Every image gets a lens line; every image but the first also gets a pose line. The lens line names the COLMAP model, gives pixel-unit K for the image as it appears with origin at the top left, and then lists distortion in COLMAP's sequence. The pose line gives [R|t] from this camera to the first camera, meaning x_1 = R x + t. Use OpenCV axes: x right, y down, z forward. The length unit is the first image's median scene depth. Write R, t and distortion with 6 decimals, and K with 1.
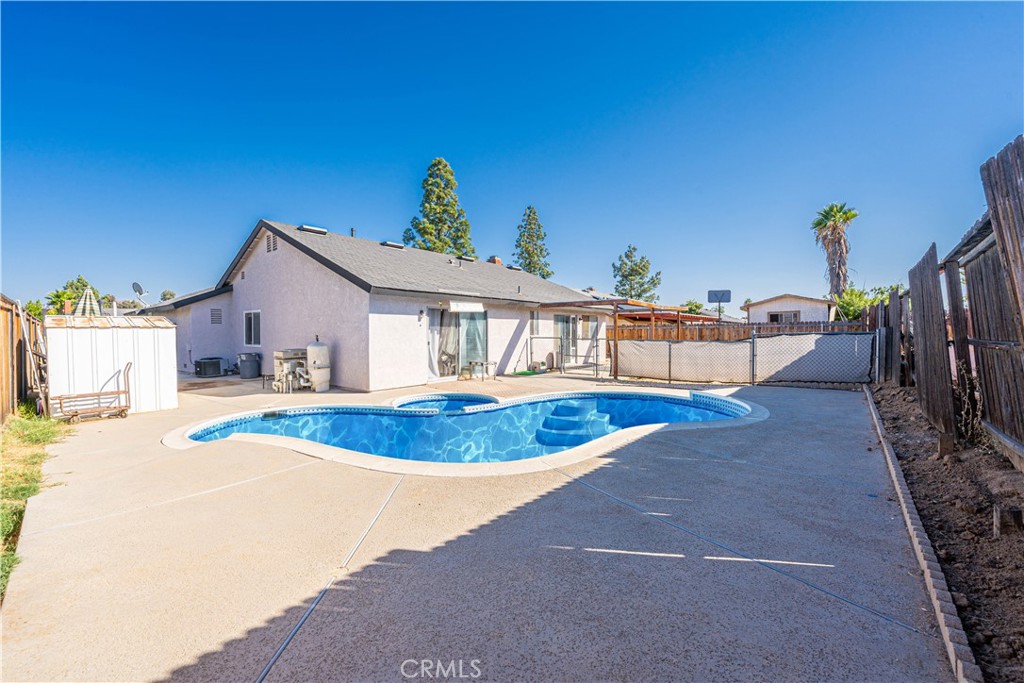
lens RADIAL K [[415.2, 0, 507.2], [0, 415.2, 338.5], [0, 0, 1]] dist [-0.005153, -0.000303]
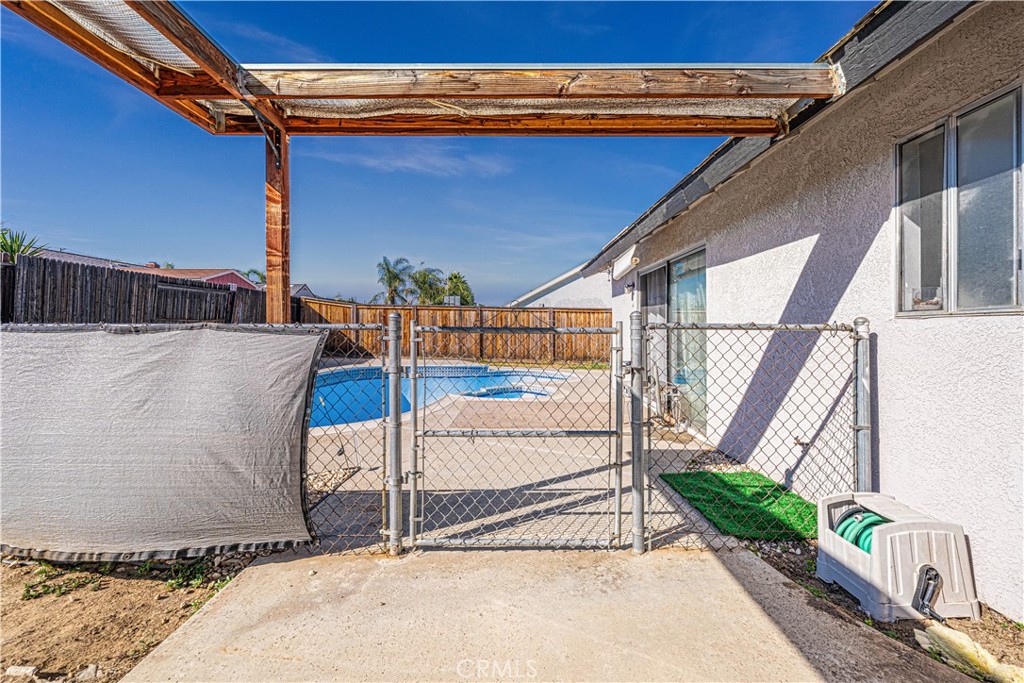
lens RADIAL K [[422.3, 0, 509.2], [0, 422.3, 324.0], [0, 0, 1]] dist [-0.000392, -0.000017]
pose [[-0.776685, -0.011466, -0.629785, 0.203203], [-0.016418, 0.999863, 0.002044, -0.002146], [0.629675, 0.011927, -0.776767, 0.824158]]
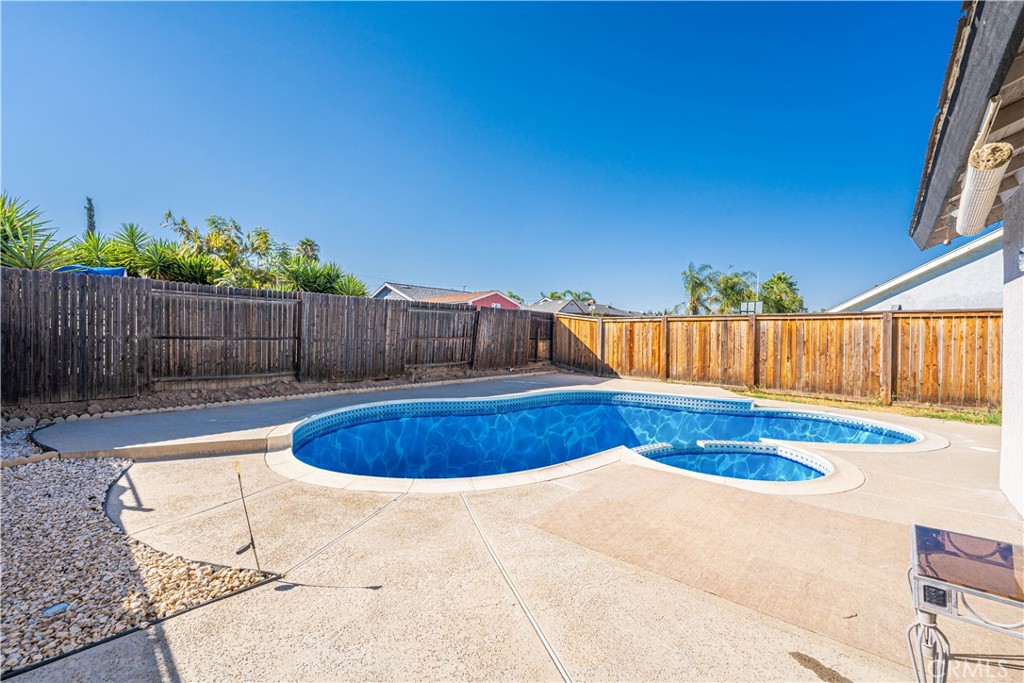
lens RADIAL K [[415.2, 0, 507.2], [0, 415.2, 338.5], [0, 0, 1]] dist [-0.005153, -0.000303]
pose [[-0.998588, -0.001979, 0.053088, 0.052363], [-0.001140, 0.999874, 0.015821, -0.008663], [-0.053113, 0.015738, -0.998464, 0.747817]]
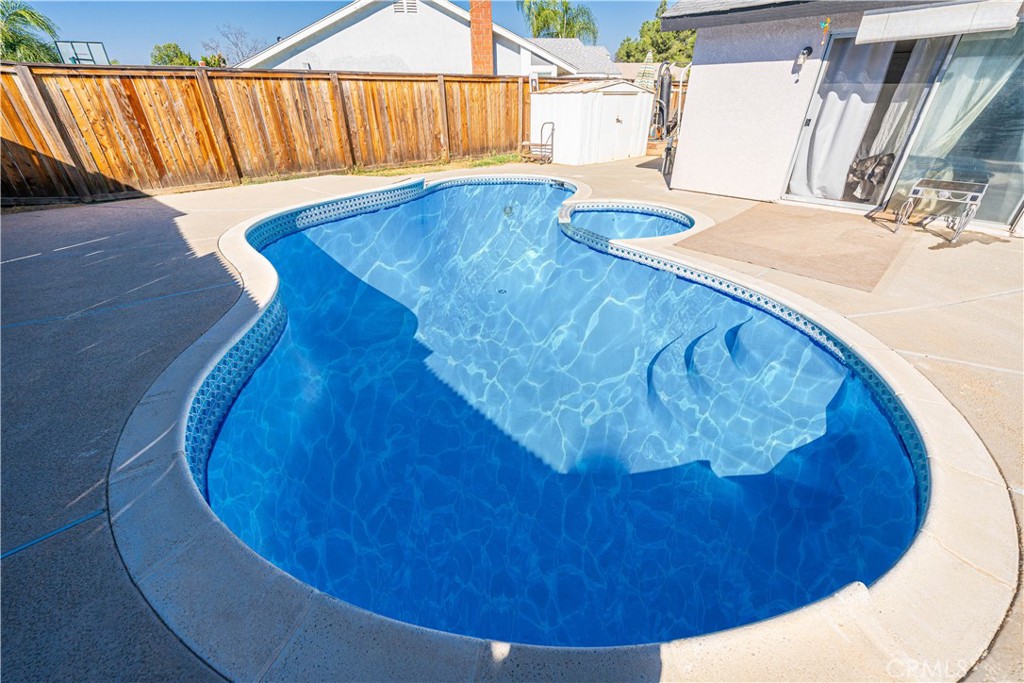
lens RADIAL K [[415.2, 0, 507.2], [0, 415.2, 338.5], [0, 0, 1]] dist [-0.005153, -0.000303]
pose [[-0.118879, 0.510196, -0.851803, 0.253241], [0.001519, 0.857979, 0.513683, -0.013974], [0.992908, 0.059772, -0.102770, 0.431754]]
